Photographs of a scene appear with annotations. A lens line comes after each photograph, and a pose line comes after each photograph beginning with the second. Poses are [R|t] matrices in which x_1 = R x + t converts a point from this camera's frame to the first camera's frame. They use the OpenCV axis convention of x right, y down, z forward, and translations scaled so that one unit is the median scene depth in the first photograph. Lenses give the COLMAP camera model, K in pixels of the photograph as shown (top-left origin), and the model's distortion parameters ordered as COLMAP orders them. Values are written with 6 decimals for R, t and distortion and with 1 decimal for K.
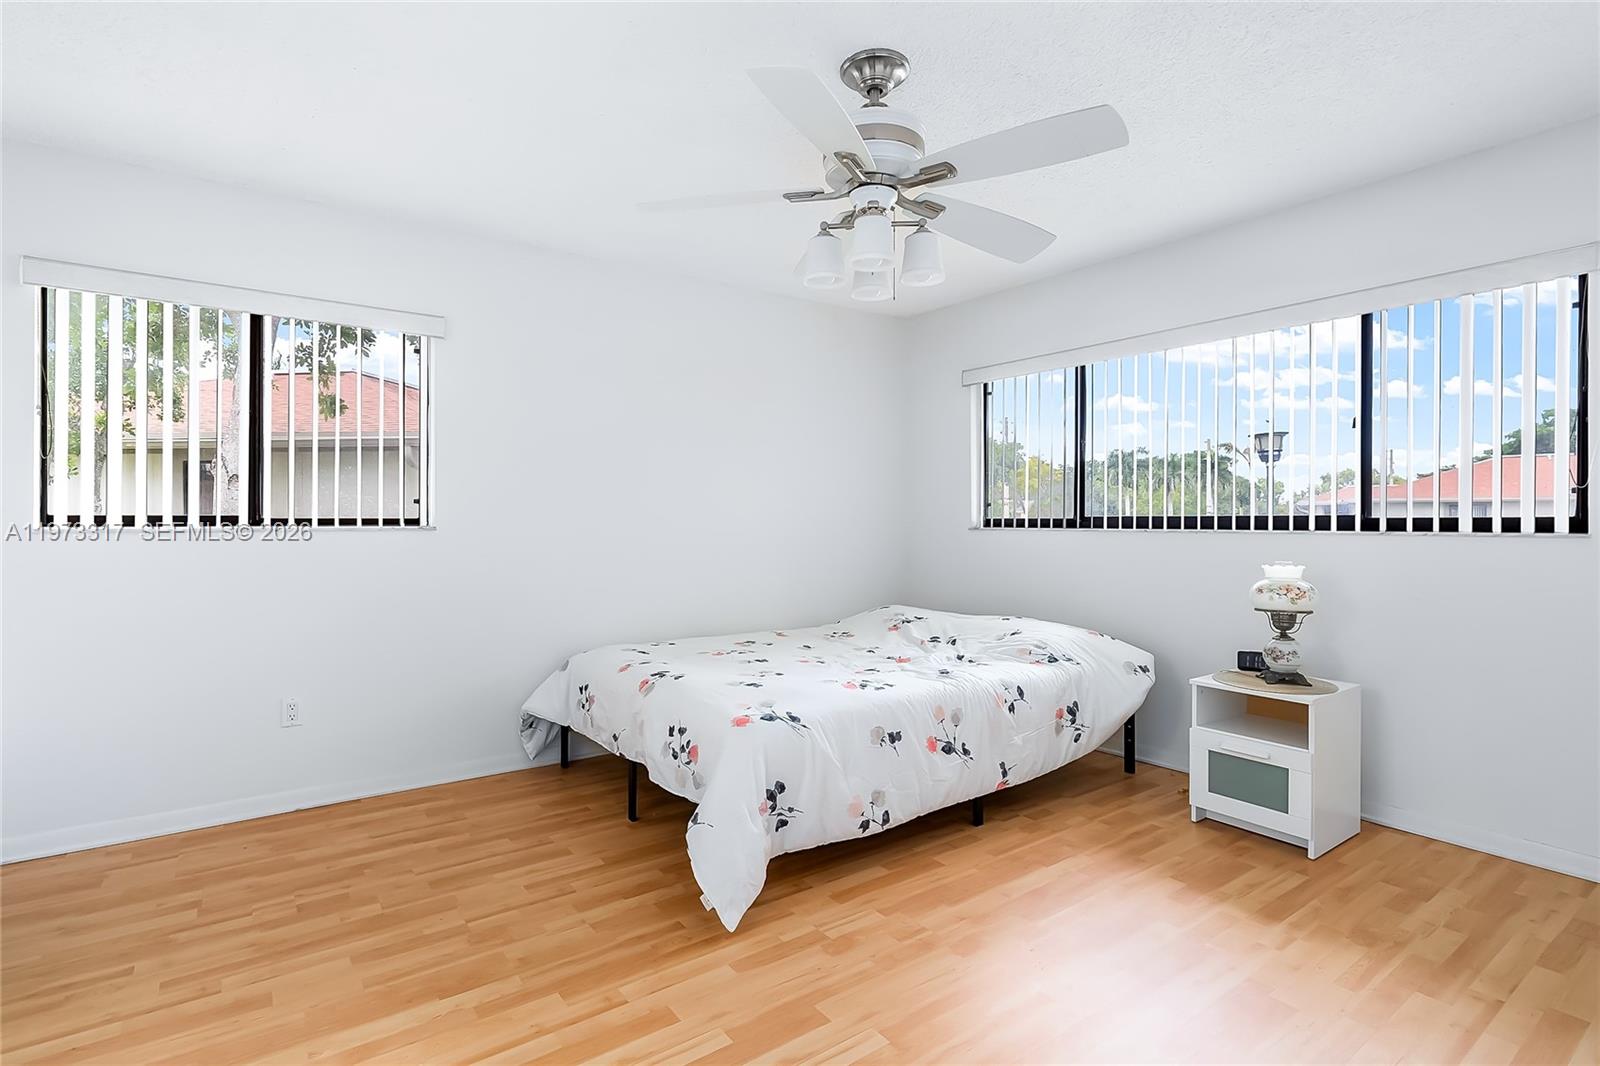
lens RADIAL K [[751.1, 0, 752.8], [0, 751.1, 531.6], [0, 0, 1]] dist [-0.014754, 0.000081]
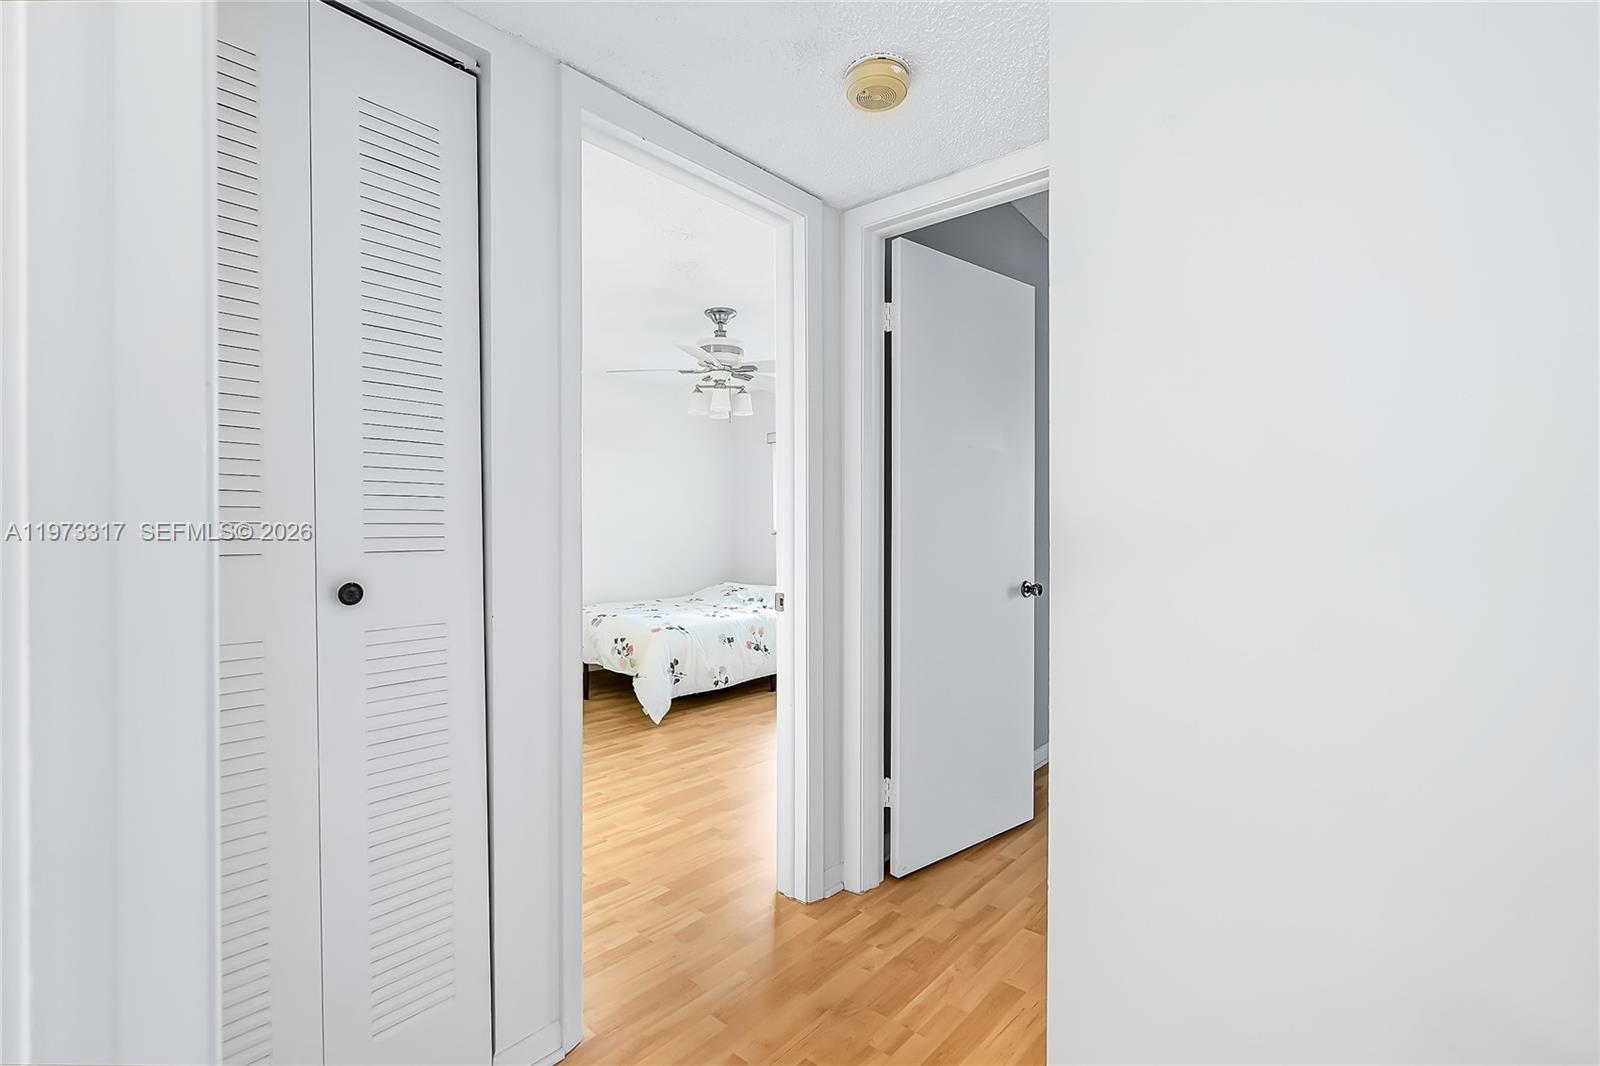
lens RADIAL K [[744.1, 0, 788.5], [0, 744.1, 532.6], [0, 0, 1]] dist [-0.002878, 0.000280]
pose [[0.960214, -0.003881, 0.279237, -0.223182], [0.005956, 0.999961, -0.006583, 0.004267], [-0.279200, 0.007984, 0.960200, -0.985186]]
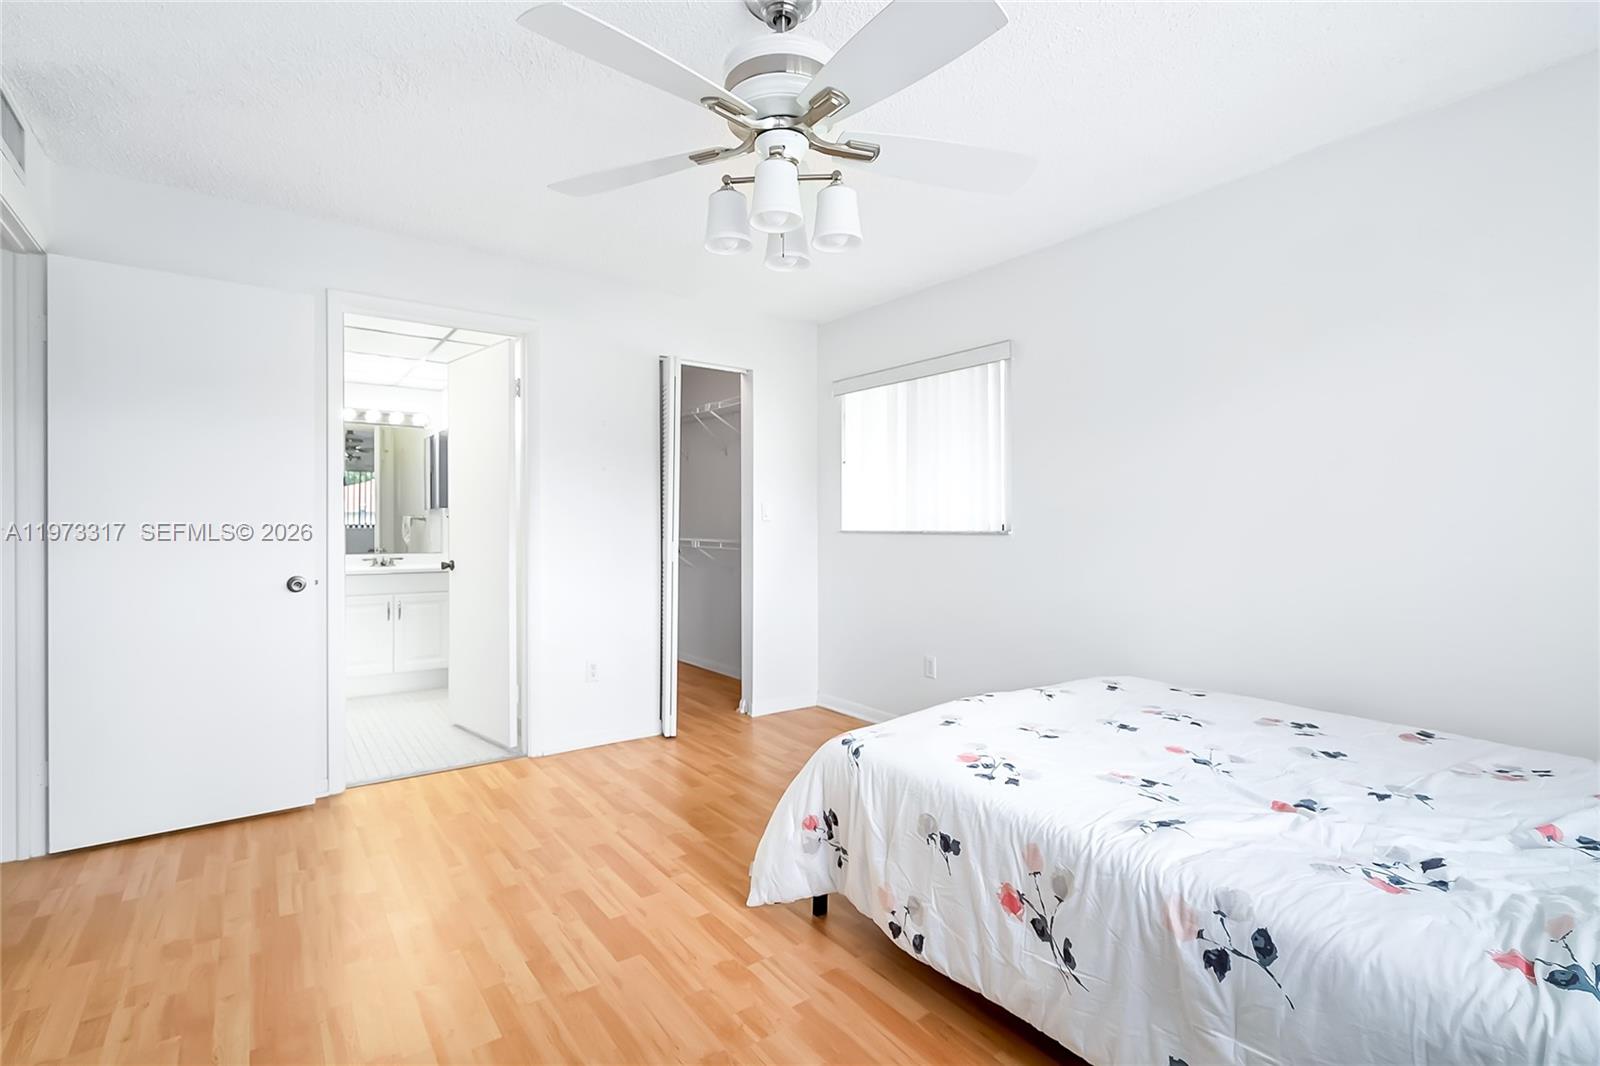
lens RADIAL K [[744.1, 0, 788.5], [0, 744.1, 532.6], [0, 0, 1]] dist [-0.002878, 0.000280]
pose [[0.036353, 0.013542, -0.999247, 0.906238], [-0.003825, 0.999903, 0.013411, -0.017165], [0.999332, 0.003334, 0.036401, 0.883062]]
